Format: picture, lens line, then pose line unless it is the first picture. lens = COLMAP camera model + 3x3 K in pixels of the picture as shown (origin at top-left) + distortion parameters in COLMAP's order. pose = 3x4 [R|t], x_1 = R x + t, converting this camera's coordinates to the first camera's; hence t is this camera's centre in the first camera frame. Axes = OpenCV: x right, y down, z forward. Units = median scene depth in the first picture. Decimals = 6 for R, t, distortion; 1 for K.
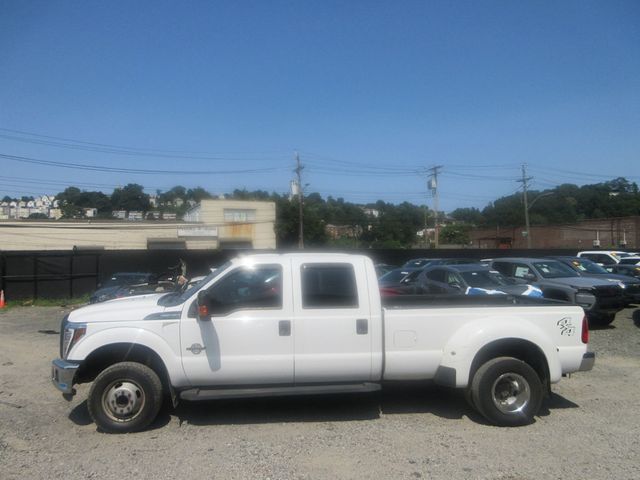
lens RADIAL K [[479.9, 0, 318.3], [0, 479.9, 239.0], [0, 0, 1]] dist [-0.009570, 0.002797]
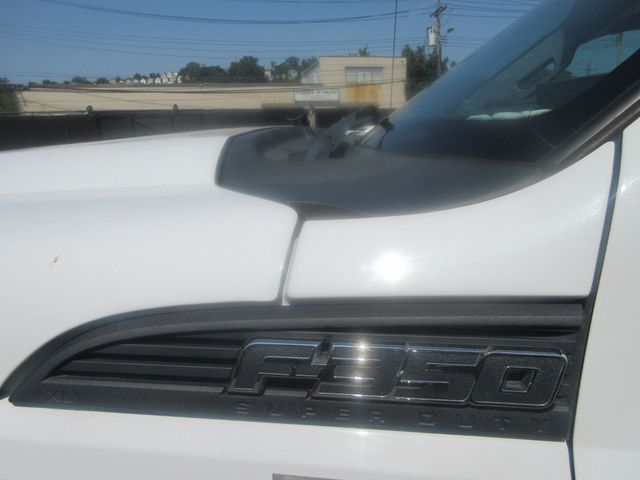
lens RADIAL K [[479.9, 0, 319.1], [0, 479.9, 242.8], [0, 0, 1]] dist [-0.009570, 0.002797]
pose [[0.972986, 0.048936, -0.225620, -0.035887], [0.012120, 0.965102, 0.261594, 0.015026], [0.230548, -0.257261, 0.938437, 0.111274]]
